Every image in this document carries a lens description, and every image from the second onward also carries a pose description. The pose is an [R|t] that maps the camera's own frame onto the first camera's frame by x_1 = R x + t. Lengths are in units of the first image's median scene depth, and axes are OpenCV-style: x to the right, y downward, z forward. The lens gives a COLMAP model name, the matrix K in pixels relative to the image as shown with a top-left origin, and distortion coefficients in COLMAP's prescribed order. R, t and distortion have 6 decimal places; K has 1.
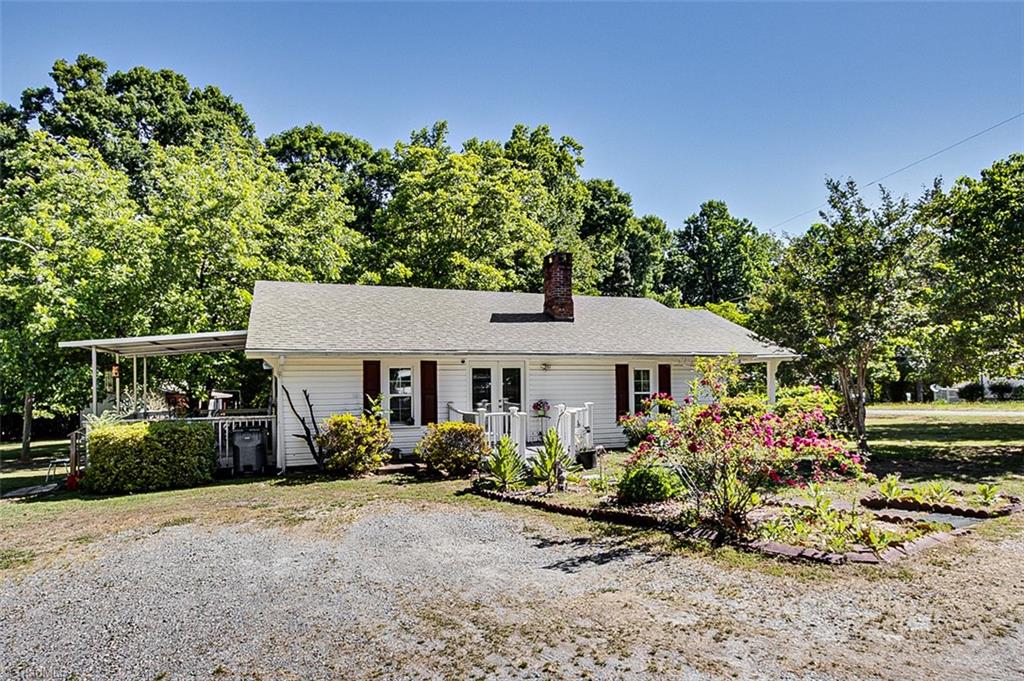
lens RADIAL K [[604.8, 0, 512.0], [0, 604.8, 340.5], [0, 0, 1]] dist [0.000633, 0.000890]
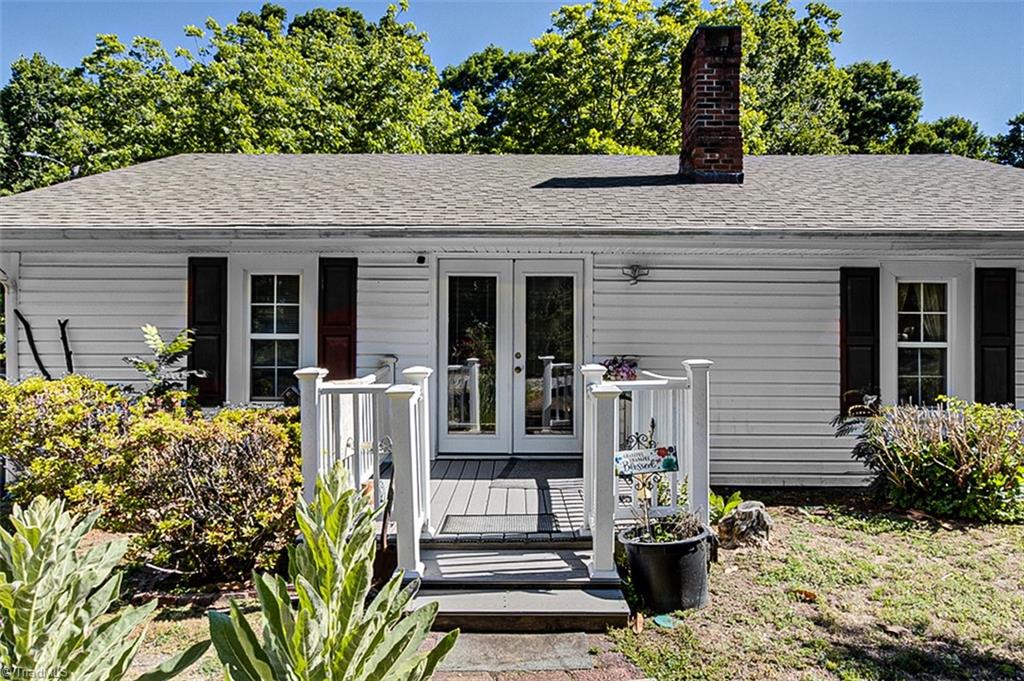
lens RADIAL K [[490.0, 0, 615.8], [0, 490.0, 344.7], [0, 0, 1]] dist [-0.001663, -0.000025]
pose [[0.932066, 0.004702, -0.362258, 0.092385], [0.009553, 0.999249, 0.037549, 0.045515], [0.362162, -0.038459, 0.931321, 0.405411]]
